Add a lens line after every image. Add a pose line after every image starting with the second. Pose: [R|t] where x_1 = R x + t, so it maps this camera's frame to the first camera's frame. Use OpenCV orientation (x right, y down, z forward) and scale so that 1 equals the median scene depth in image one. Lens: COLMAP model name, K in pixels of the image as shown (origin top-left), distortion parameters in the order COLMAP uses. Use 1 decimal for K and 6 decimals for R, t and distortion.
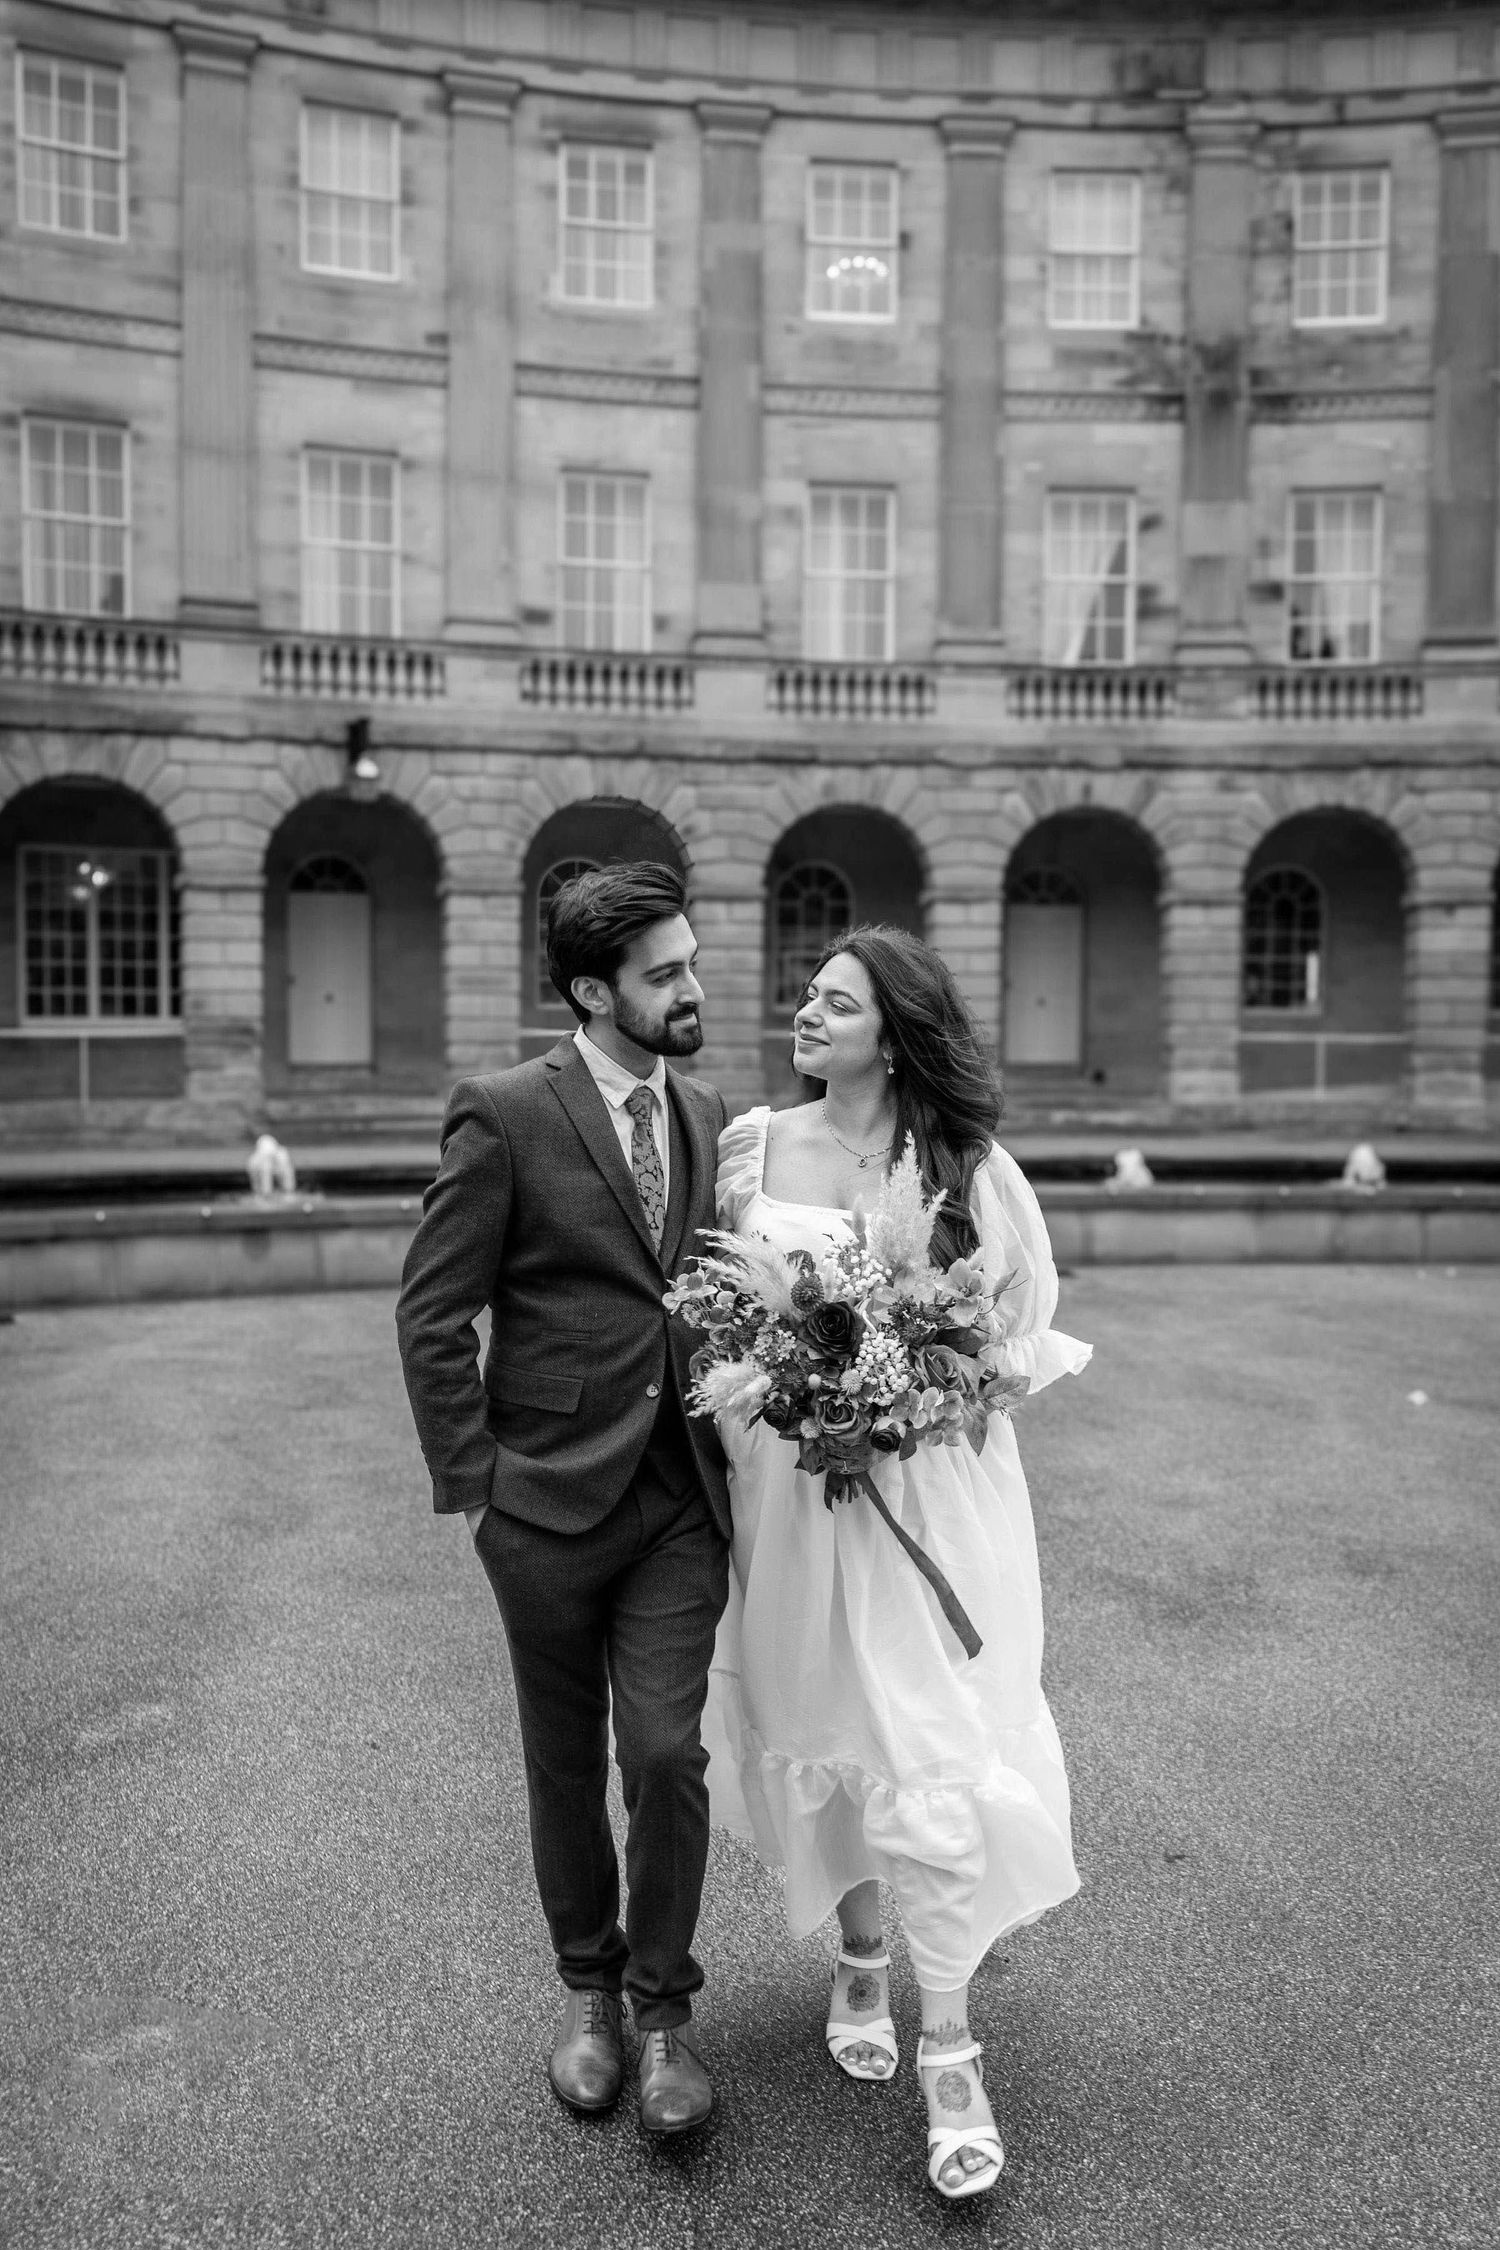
lens RADIAL K [[1841.1, 0, 750.0], [0, 1841.1, 1125.0], [0, 0, 1]] dist [-0.039806, 0.040540]
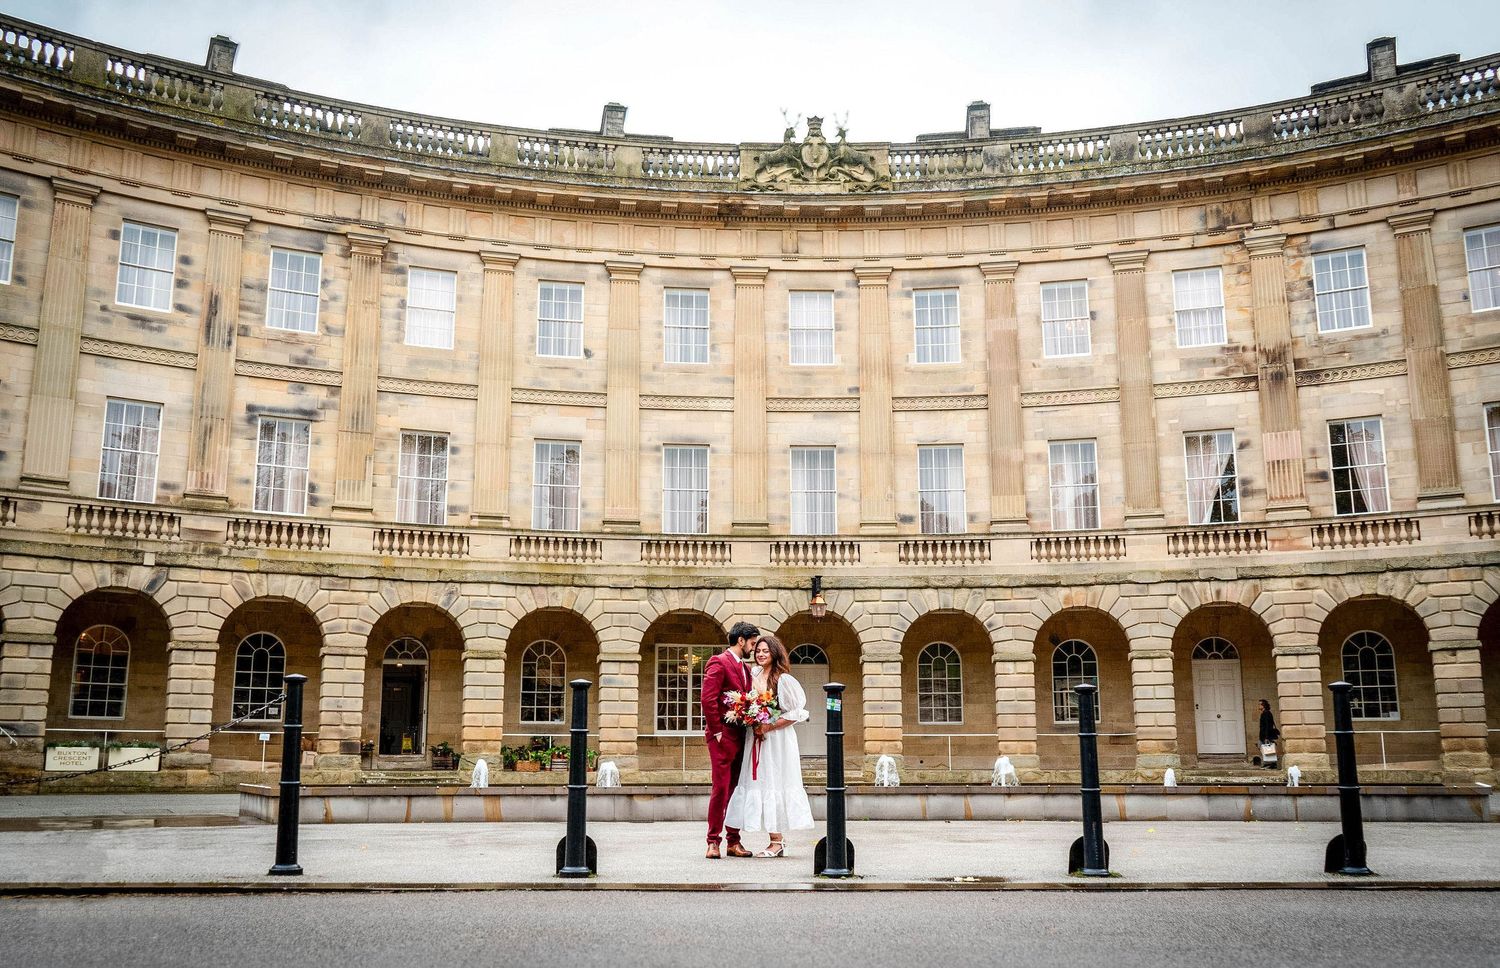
lens RADIAL K [[1343.6, 0, 750.0], [0, 1343.6, 484.0], [0, 0, 1]] dist [-0.001538, -0.003980]
pose [[0.954085, -0.070594, -0.291097, 0.139773], [-0.008383, 0.965157, -0.261537, 0.061223], [0.299418, 0.251969, 0.920250, -0.367923]]
